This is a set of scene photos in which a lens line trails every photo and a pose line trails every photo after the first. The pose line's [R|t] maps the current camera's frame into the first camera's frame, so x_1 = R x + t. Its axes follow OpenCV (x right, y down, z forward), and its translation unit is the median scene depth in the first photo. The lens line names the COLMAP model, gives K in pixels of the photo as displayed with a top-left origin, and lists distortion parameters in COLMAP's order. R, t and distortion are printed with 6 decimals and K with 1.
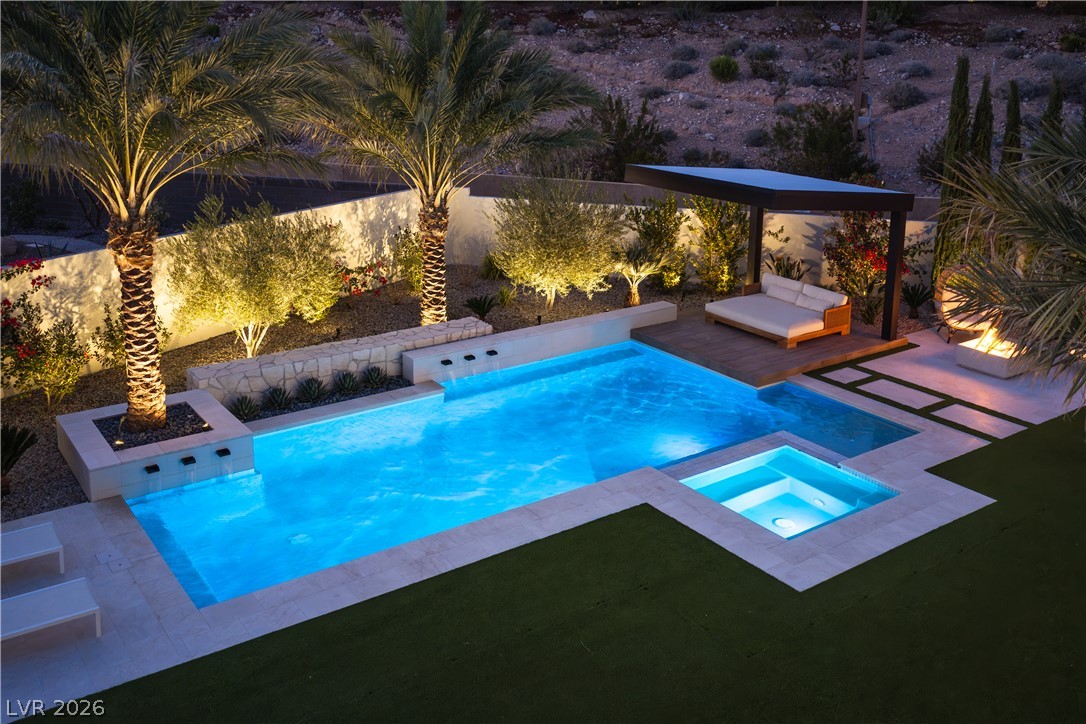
lens RADIAL K [[948.8, 0, 543.0], [0, 948.8, 362.0], [0, 0, 1]] dist [0.026696, -0.001095]
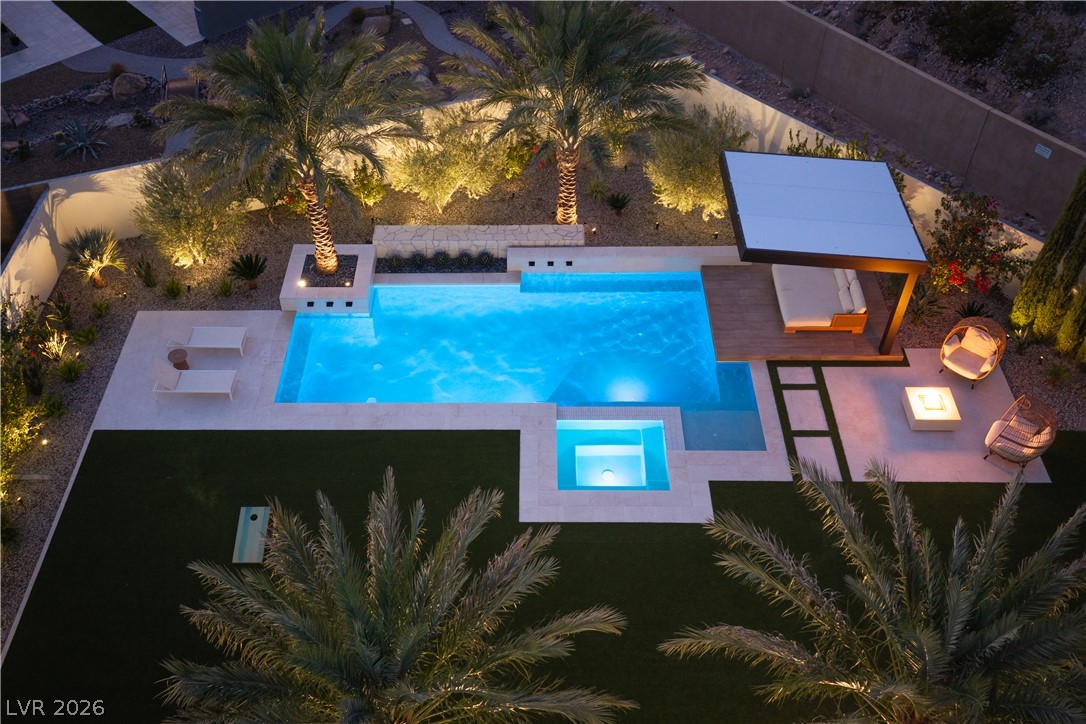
lens RADIAL K [[1023.6, 0, 543.0], [0, 1023.6, 362.0], [0, 0, 1]] dist [0.006695, 0.000367]
pose [[0.814334, 0.382453, -0.436566, 0.709634], [-0.177595, 0.880303, 0.439917, -0.607405], [0.552558, -0.280707, 0.784782, -0.282213]]
